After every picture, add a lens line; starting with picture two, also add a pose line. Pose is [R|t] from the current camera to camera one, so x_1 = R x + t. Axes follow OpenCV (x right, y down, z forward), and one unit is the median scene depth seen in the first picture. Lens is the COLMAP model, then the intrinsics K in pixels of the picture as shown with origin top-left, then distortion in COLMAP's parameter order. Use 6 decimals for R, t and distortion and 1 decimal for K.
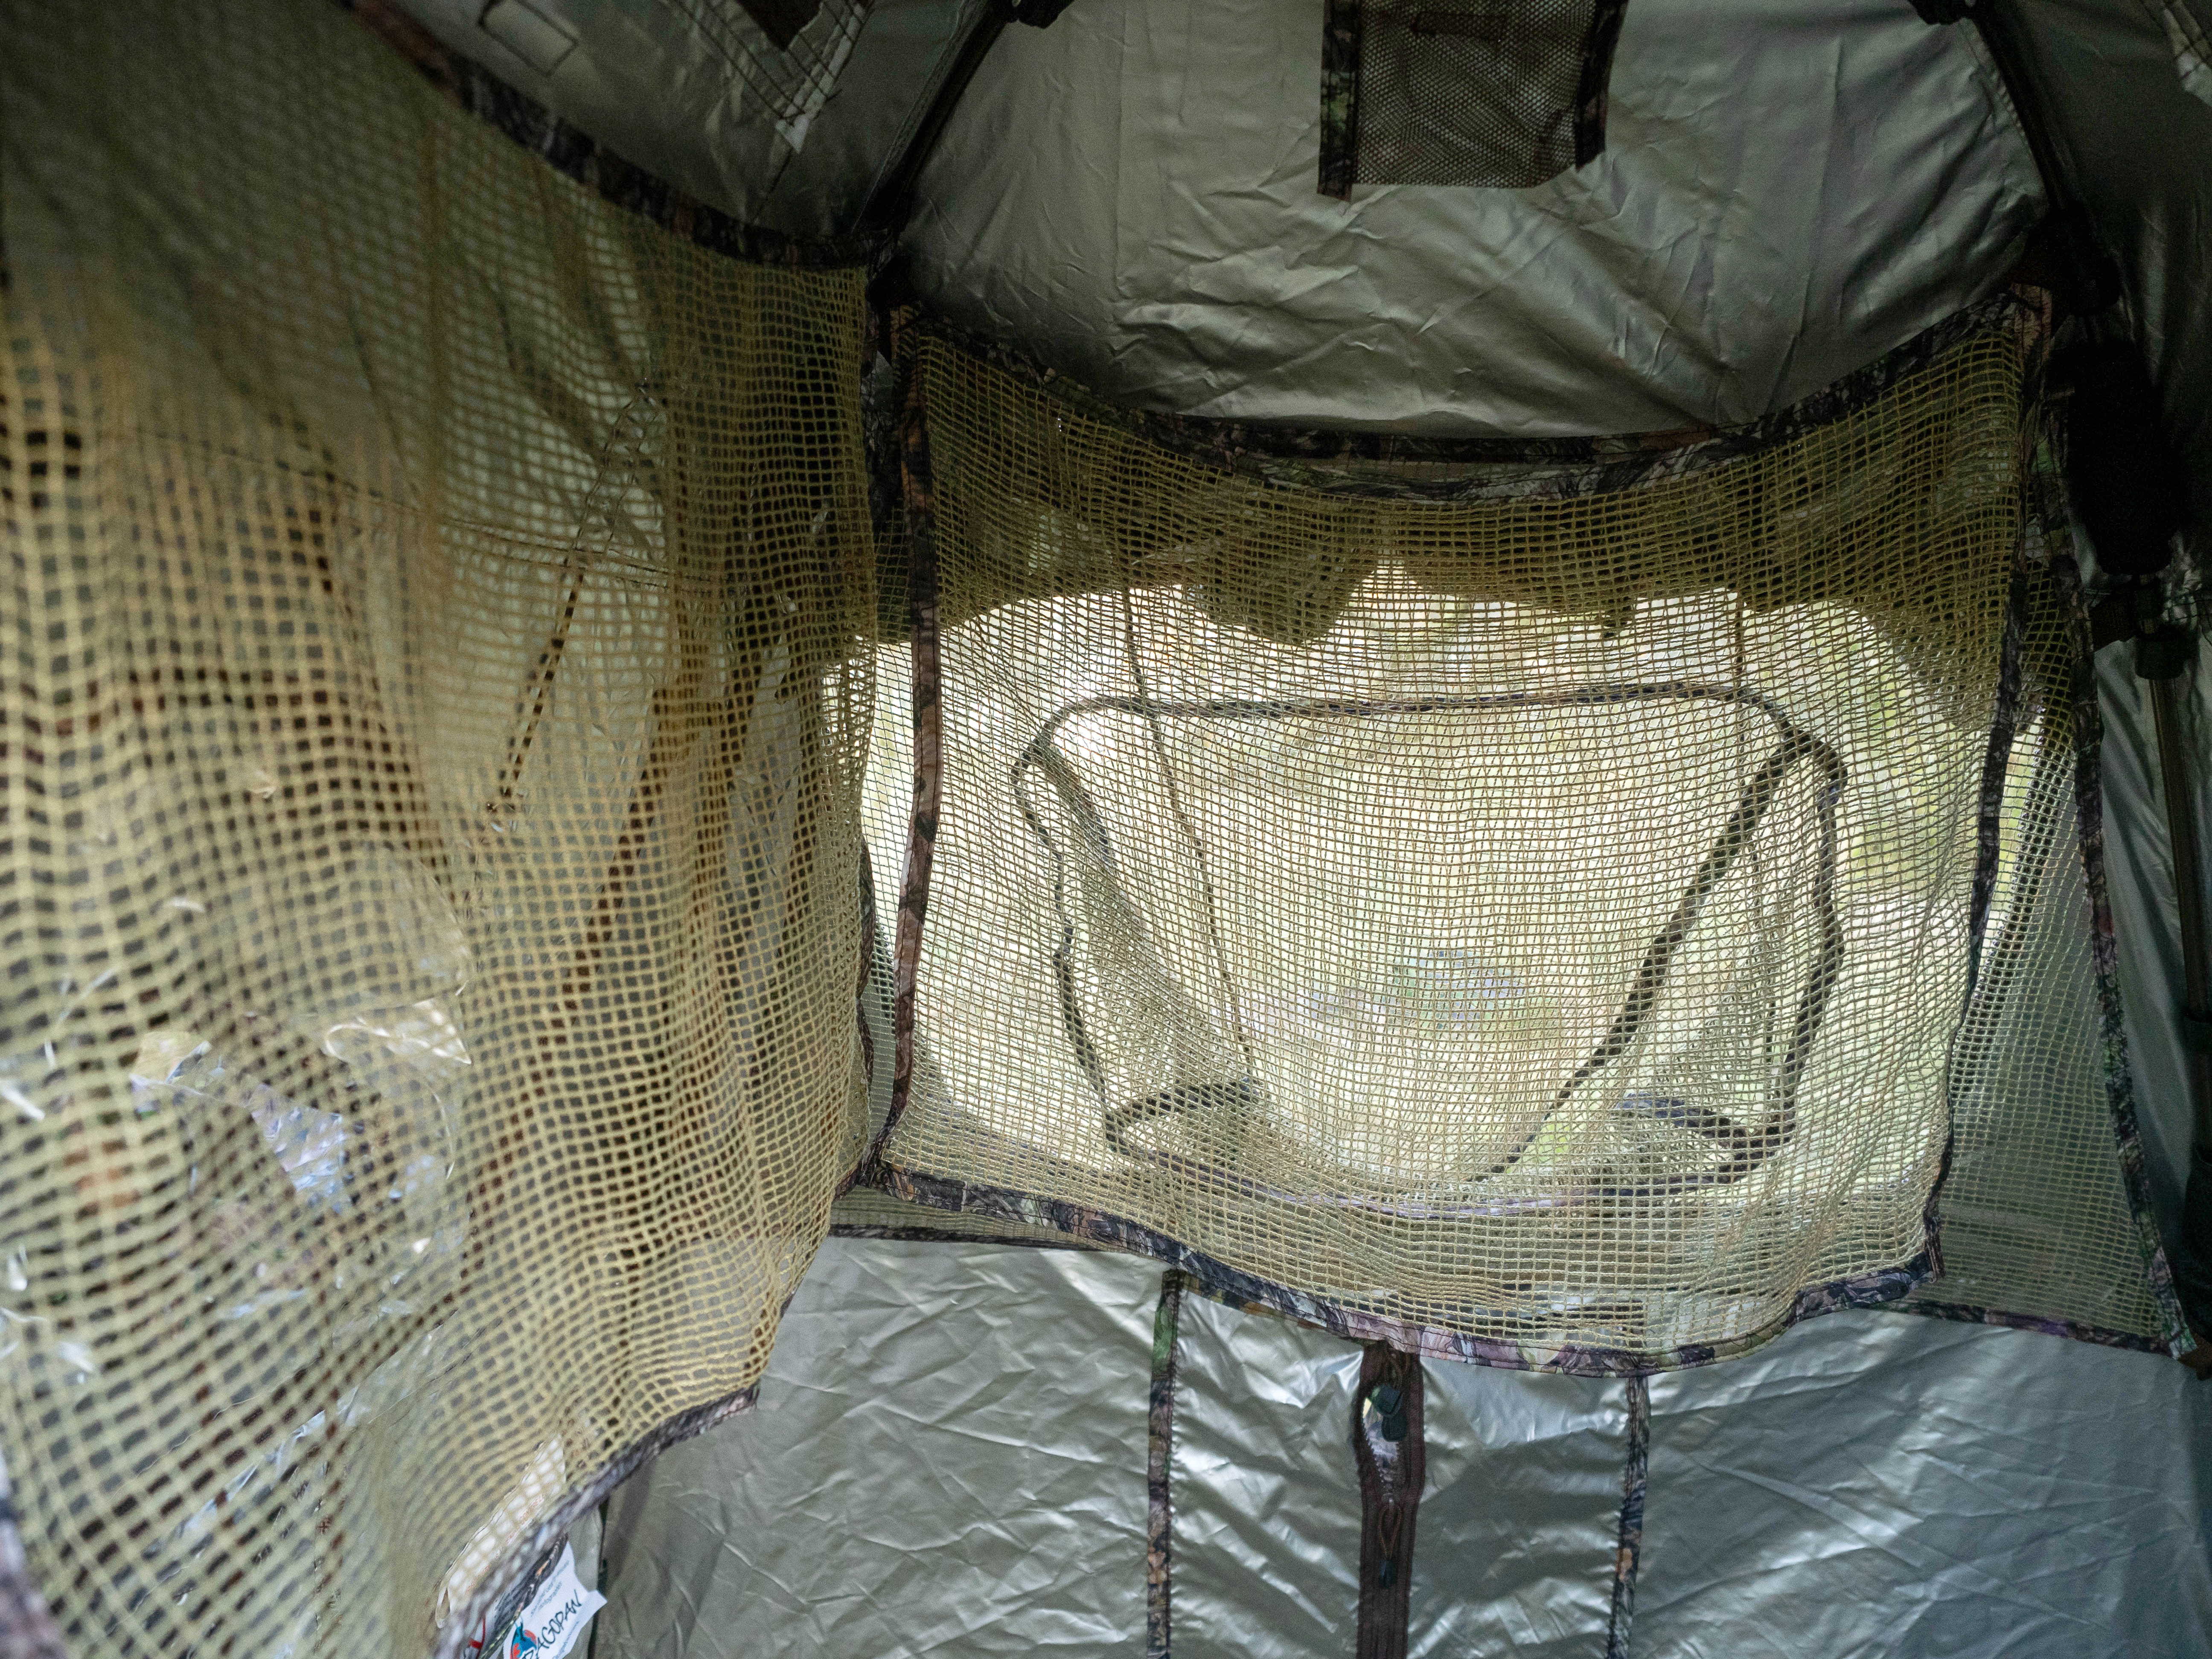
lens RADIAL K [[1554.0, 0, 1143.2], [0, 1554.0, 766.4], [0, 0, 1]] dist [-0.004450, -0.002691]
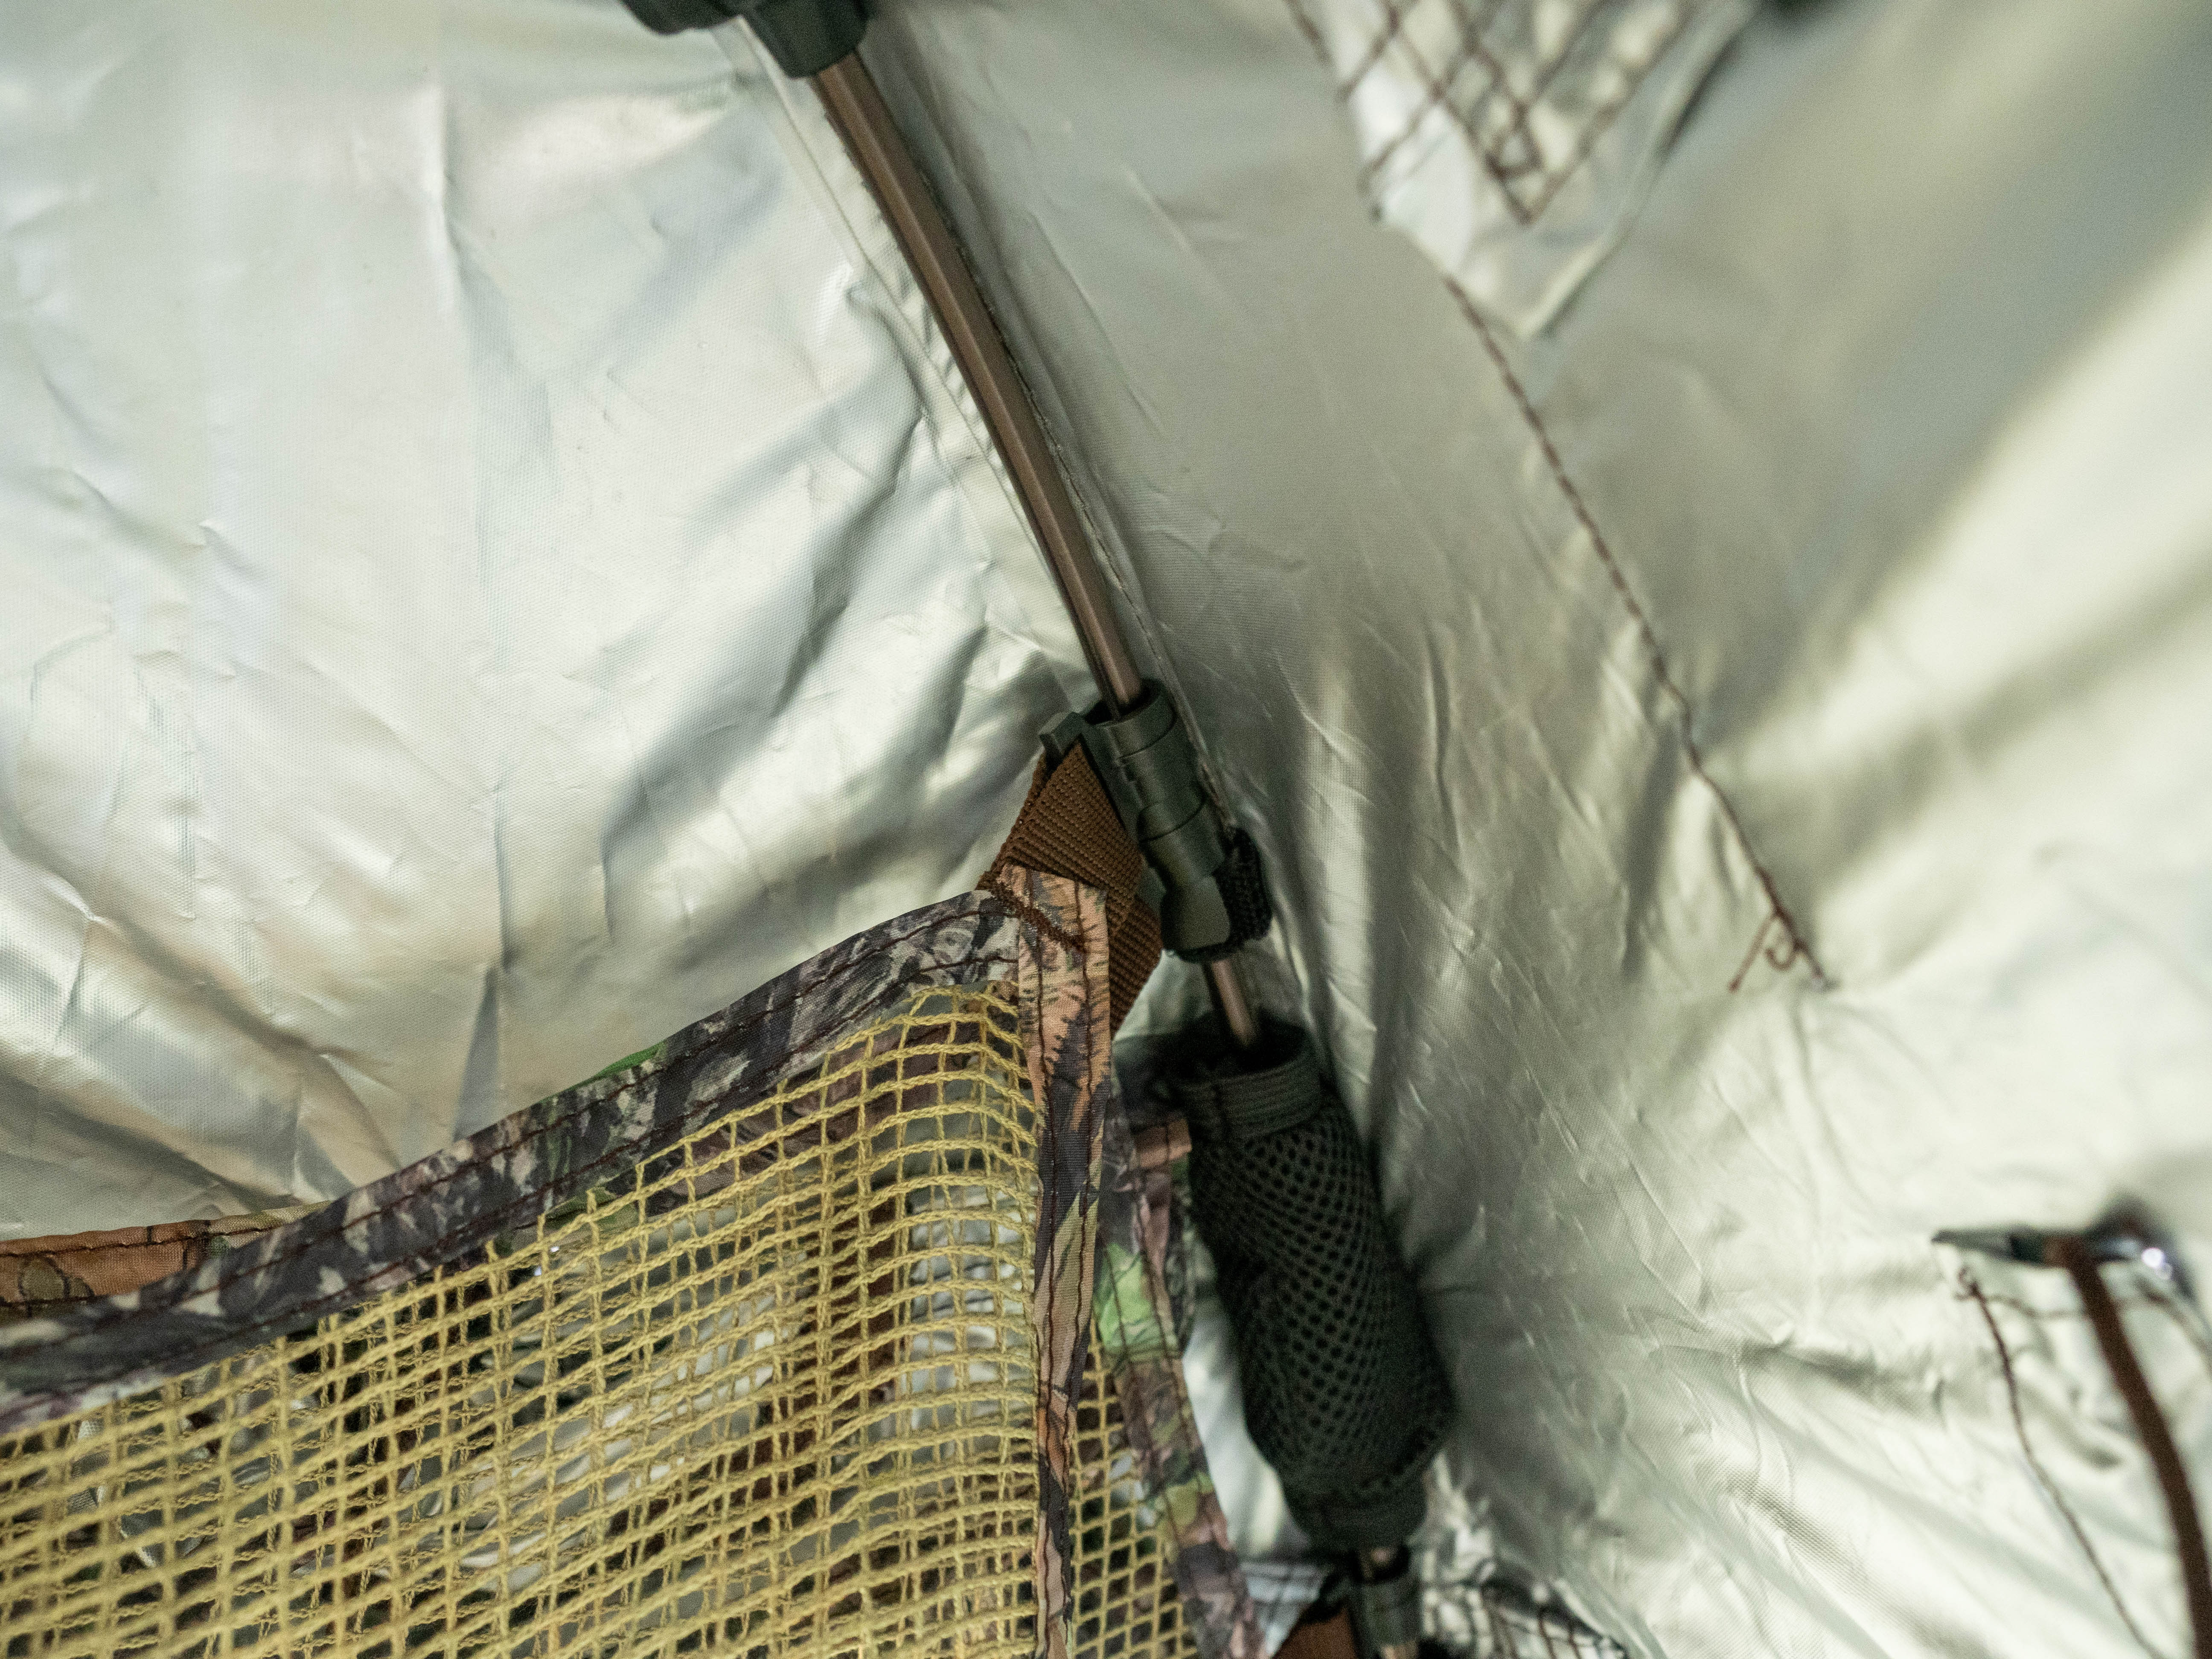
lens RADIAL K [[1554.0, 0, 1105.2], [0, 1554.0, 829.9], [0, 0, 1]] dist [-0.004450, -0.002691]
pose [[0.914316, 0.089885, 0.394902, 0.435945], [0.040831, 0.949636, -0.310685, -0.205089], [-0.402939, 0.300188, 0.864597, 0.671575]]
